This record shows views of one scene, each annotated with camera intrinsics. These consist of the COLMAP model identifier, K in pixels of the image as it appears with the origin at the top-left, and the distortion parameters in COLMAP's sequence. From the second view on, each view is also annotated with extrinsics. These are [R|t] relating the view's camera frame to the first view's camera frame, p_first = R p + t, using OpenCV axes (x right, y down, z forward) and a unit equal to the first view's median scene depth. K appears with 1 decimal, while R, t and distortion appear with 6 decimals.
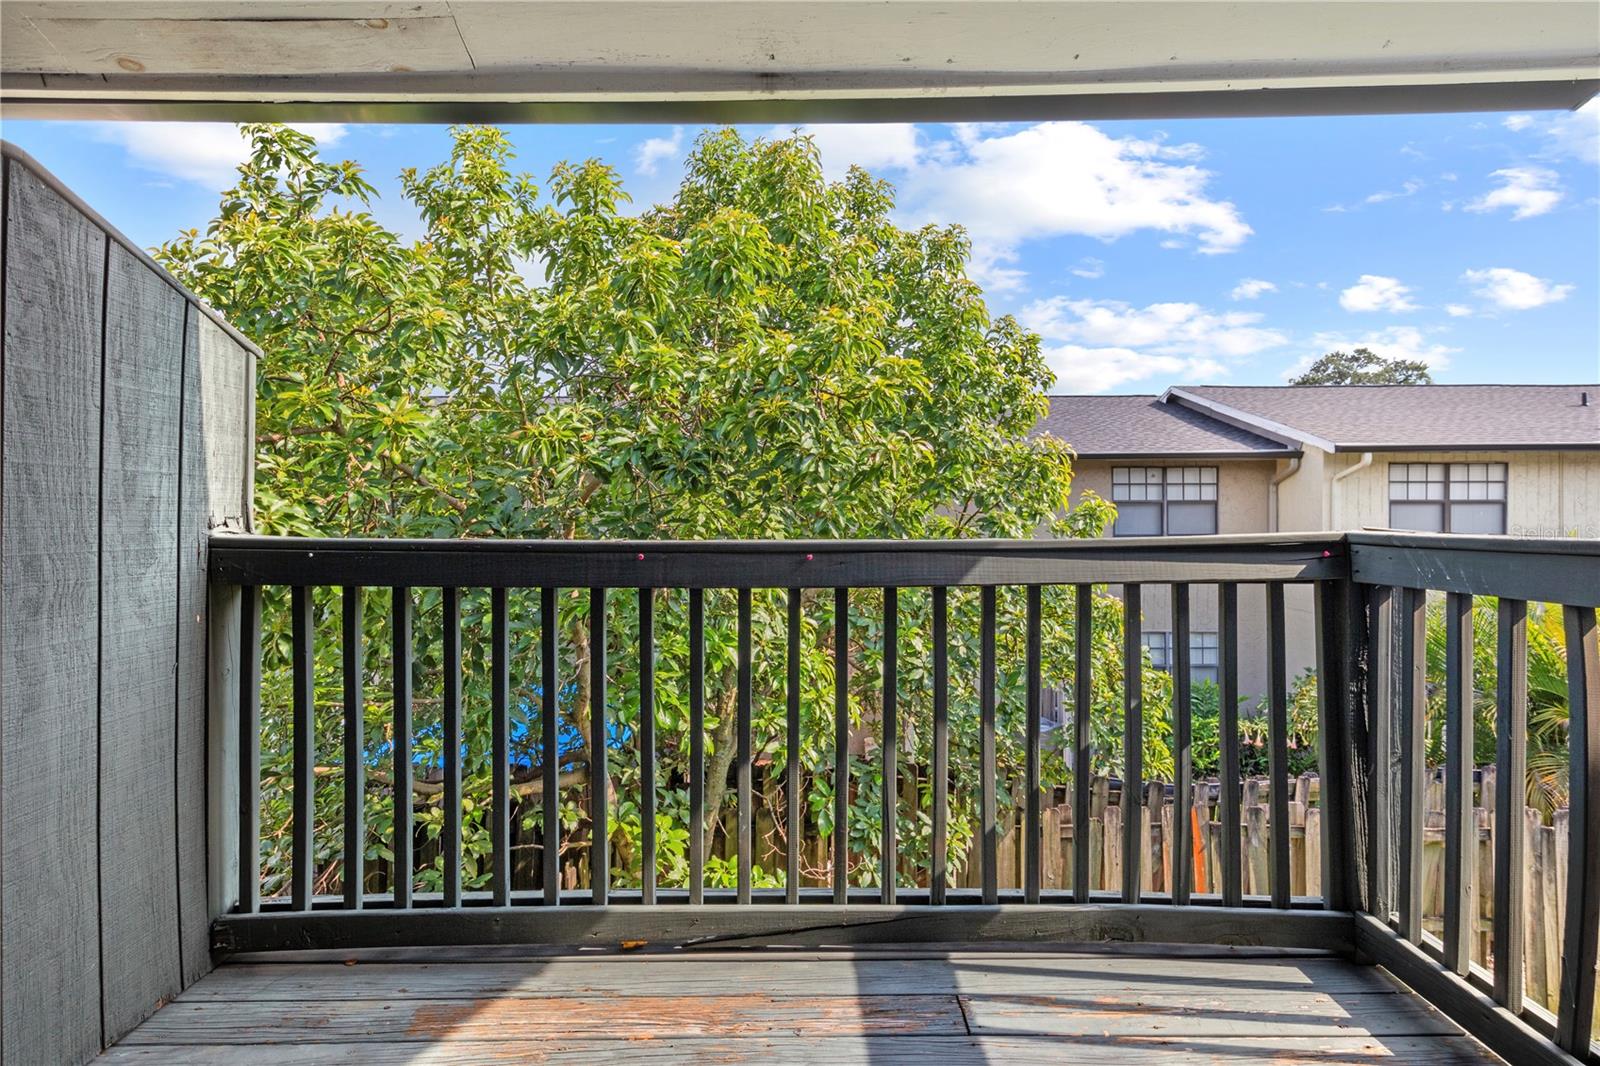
lens RADIAL K [[818.4, 0, 806.7], [0, 818.4, 524.5], [0, 0, 1]] dist [-0.015049, -0.000770]
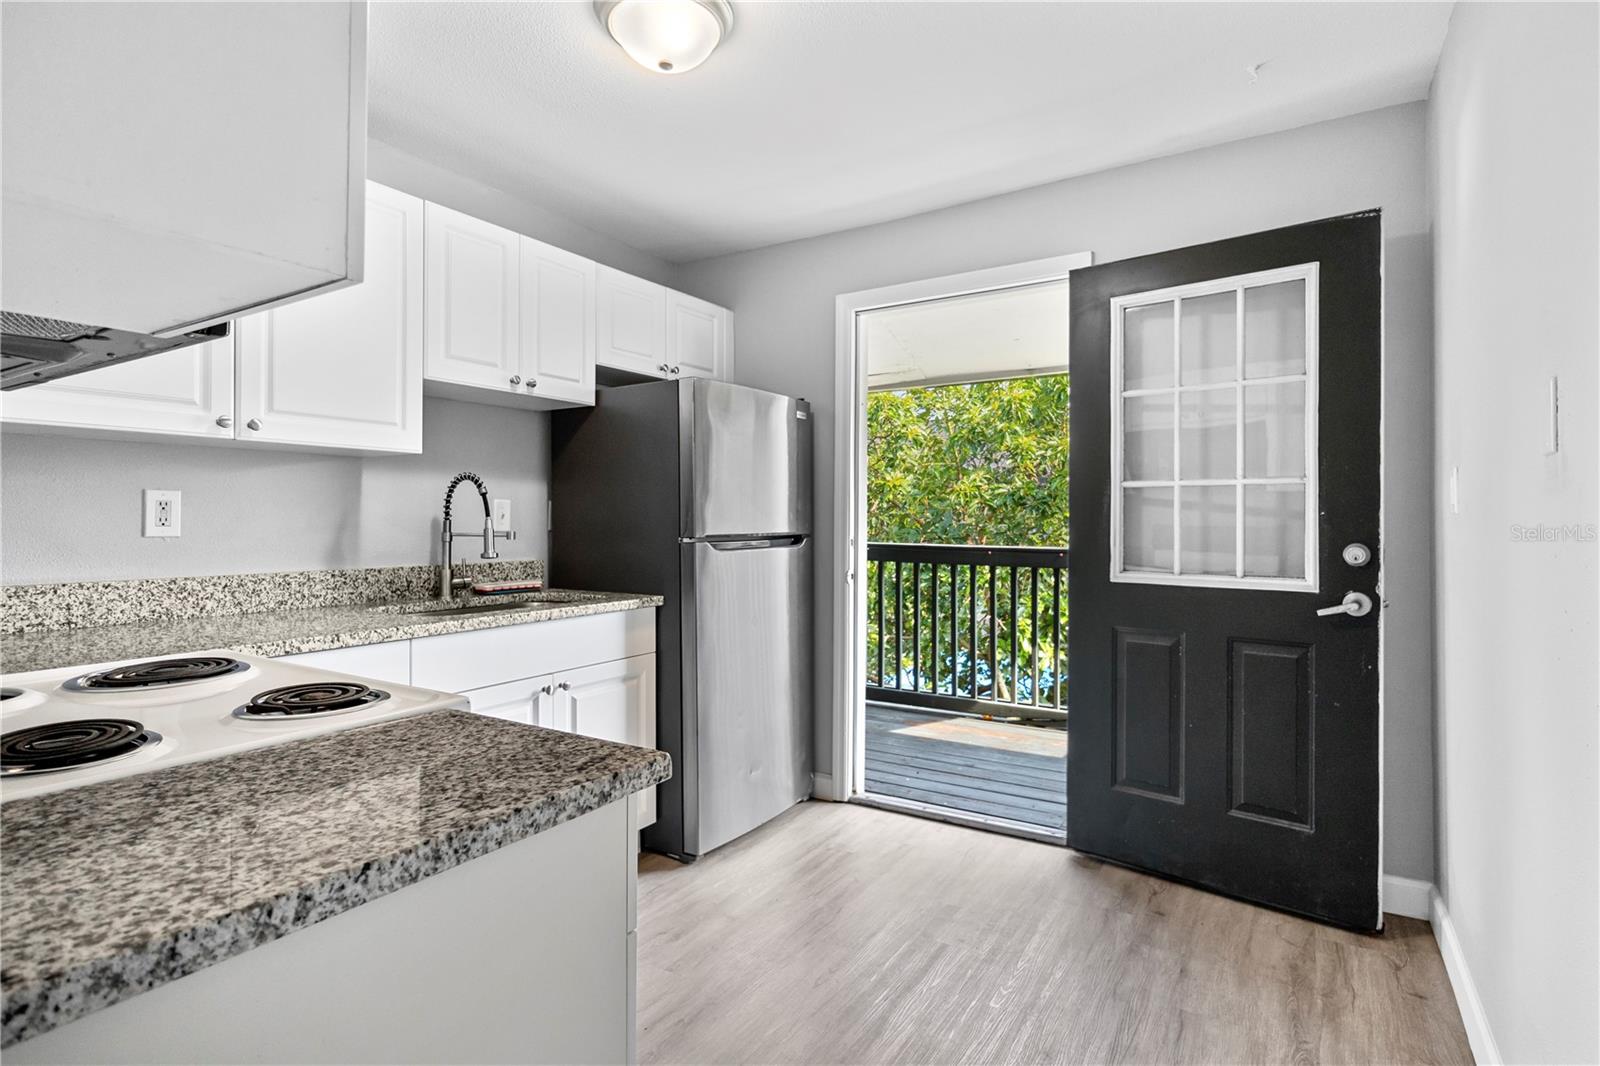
lens RADIAL K [[818.4, 0, 794.3], [0, 818.4, 522.4], [0, 0, 1]] dist [-0.015049, -0.000770]
pose [[0.853006, 0.006857, -0.521856, 0.351546], [-0.008728, 0.999961, -0.001127, -0.022625], [0.521828, 0.005516, 0.853033, -0.868187]]
